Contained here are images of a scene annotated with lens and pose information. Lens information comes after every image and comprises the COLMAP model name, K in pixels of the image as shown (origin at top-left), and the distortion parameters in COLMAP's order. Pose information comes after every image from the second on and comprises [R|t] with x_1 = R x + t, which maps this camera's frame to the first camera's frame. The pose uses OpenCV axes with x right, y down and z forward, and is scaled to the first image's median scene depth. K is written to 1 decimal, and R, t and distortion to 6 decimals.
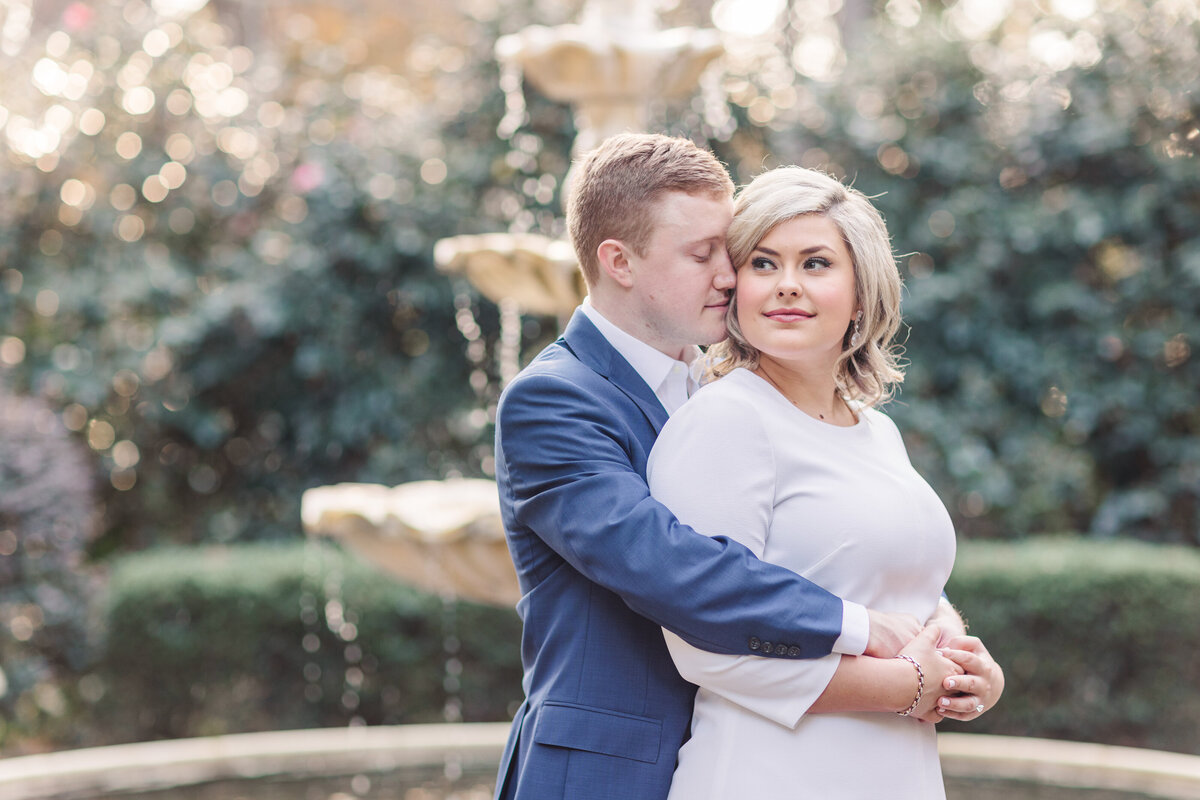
lens RADIAL K [[2849.9, 0, 600.0], [0, 2849.9, 400.0], [0, 0, 1]] dist [0.037091, -0.371739]
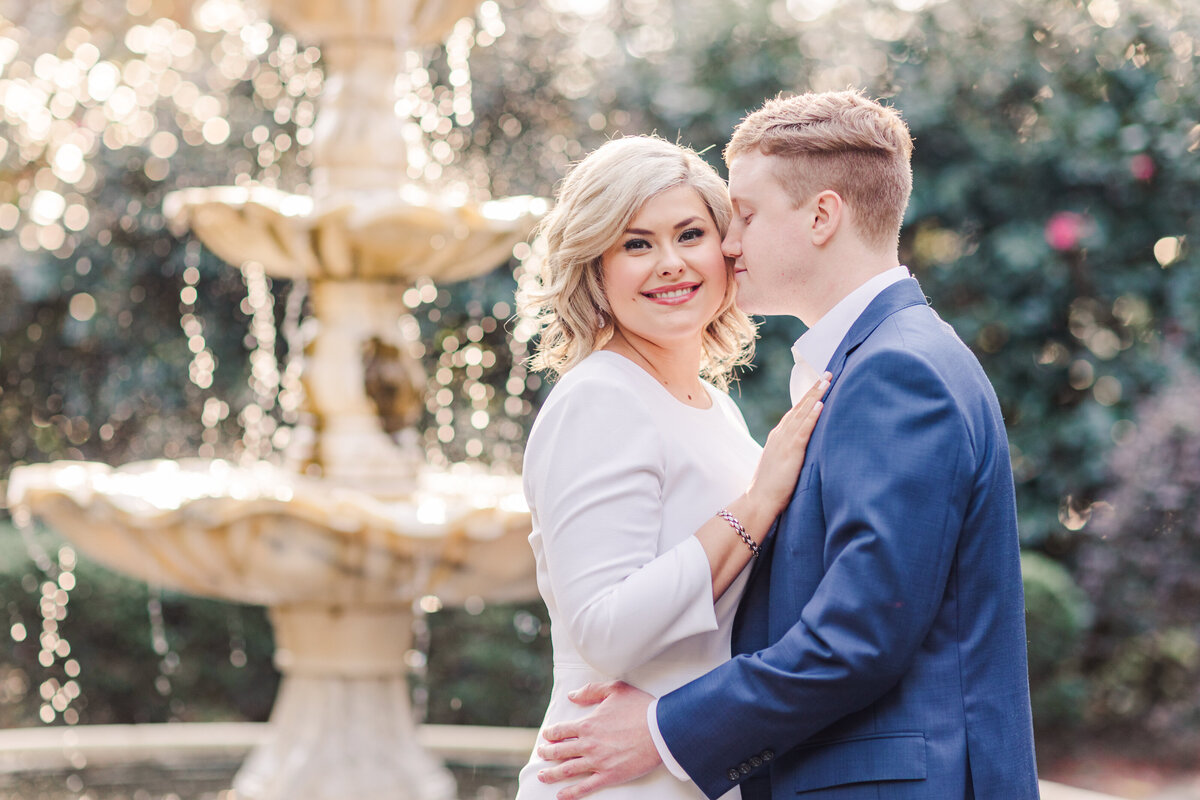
lens RADIAL K [[2849.9, 0, 600.0], [0, 2849.9, 400.0], [0, 0, 1]] dist [0.037091, -0.371739]
pose [[0.998040, 0.023290, 0.058081, 0.015975], [-0.023650, 0.999705, 0.005519, 0.001028], [-0.057935, -0.006881, 0.998297, 0.048463]]
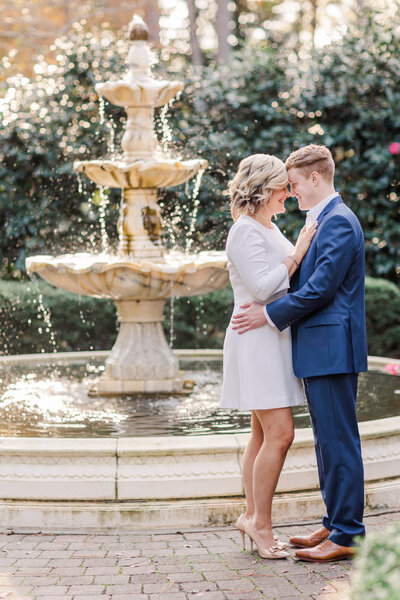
lens RADIAL K [[1425.0, 0, 134.8], [0, 1425.0, 300.5], [0, 0, 1]] dist [0.037091, -0.371739]
pose [[0.999600, -0.016134, 0.023228, -0.017619], [0.014671, 0.997979, 0.061835, -0.003893], [-0.024178, -0.061469, 0.997816, -0.177806]]
